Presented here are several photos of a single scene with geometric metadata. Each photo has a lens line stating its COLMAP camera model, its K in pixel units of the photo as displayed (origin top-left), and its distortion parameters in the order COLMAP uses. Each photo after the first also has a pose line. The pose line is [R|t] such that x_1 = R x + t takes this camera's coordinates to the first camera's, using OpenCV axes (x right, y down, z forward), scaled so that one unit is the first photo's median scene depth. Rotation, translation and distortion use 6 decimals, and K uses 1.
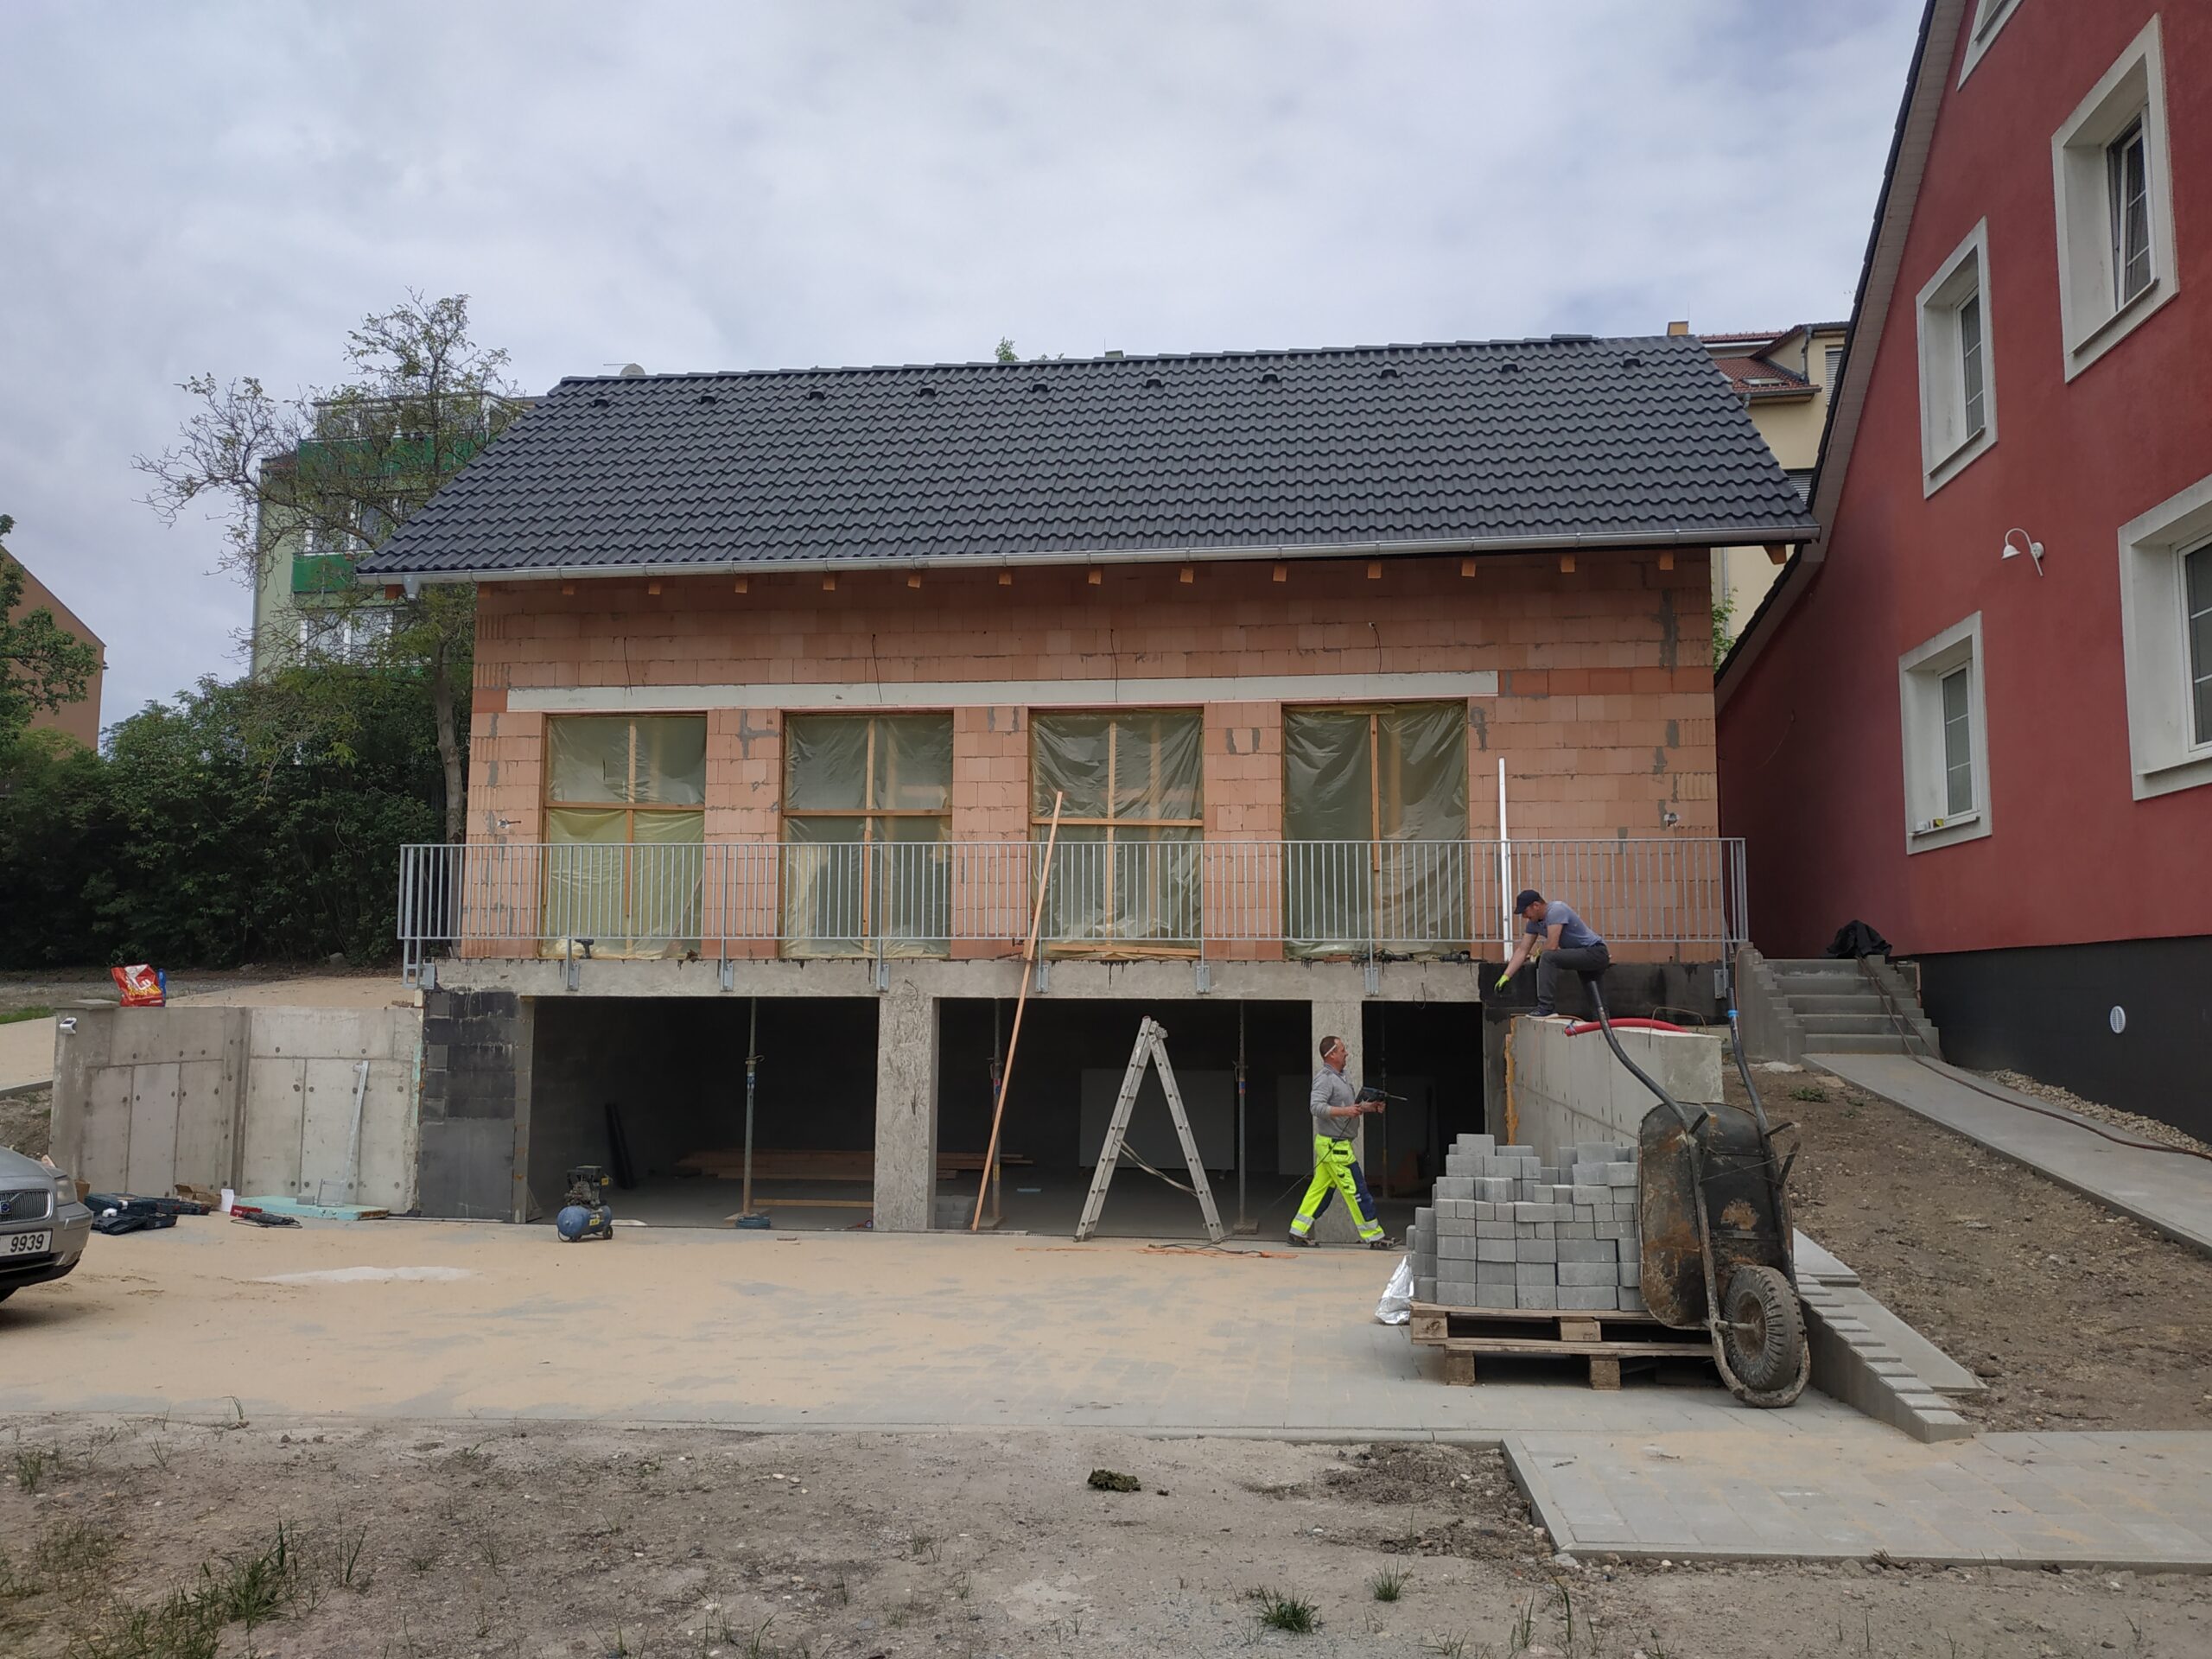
lens RADIAL K [[1714.1, 0, 1106.0], [0, 1714.1, 842.6], [0, 0, 1]] dist [0.041308, -0.000001]
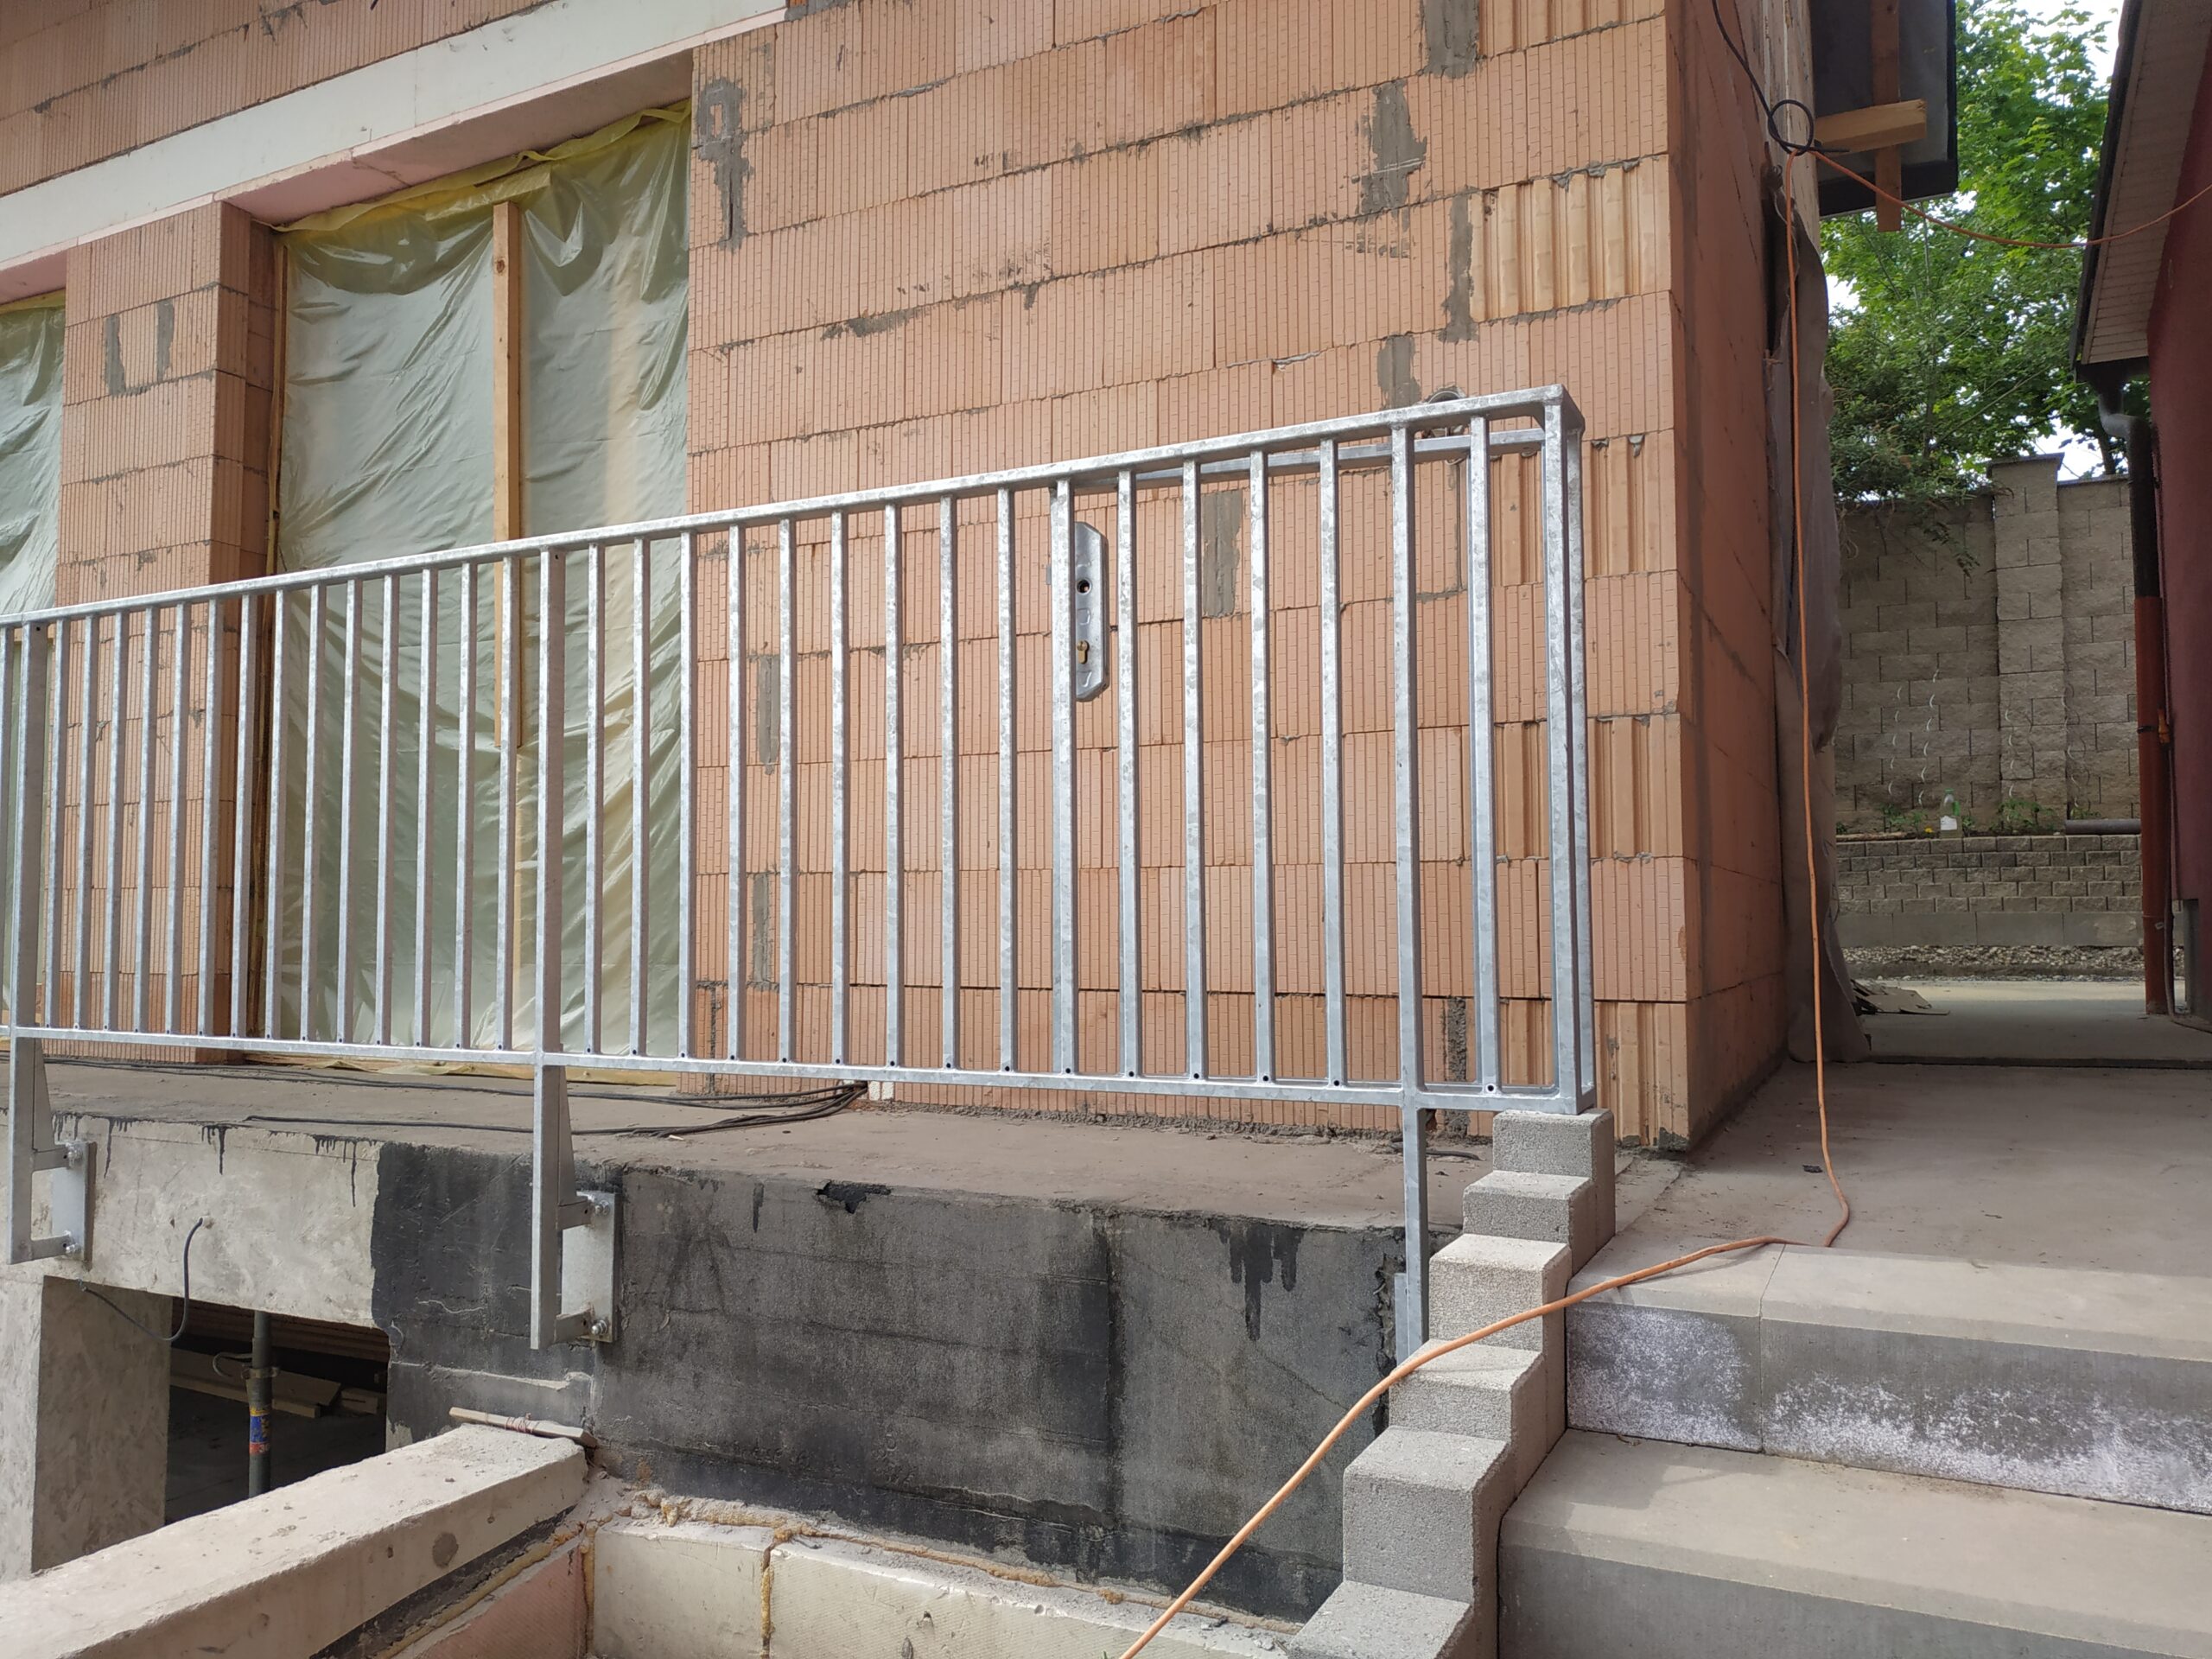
lens RADIAL K [[1674.9, 0, 1105.1], [0, 1674.9, 829.5], [0, 0, 1]] dist [0.018093, -0.008940]
pose [[0.930864, -0.030687, -0.364076, 0.358377], [0.049453, 0.997879, 0.042333, 0.023922], [0.362005, -0.057411, 0.930407, 0.789062]]
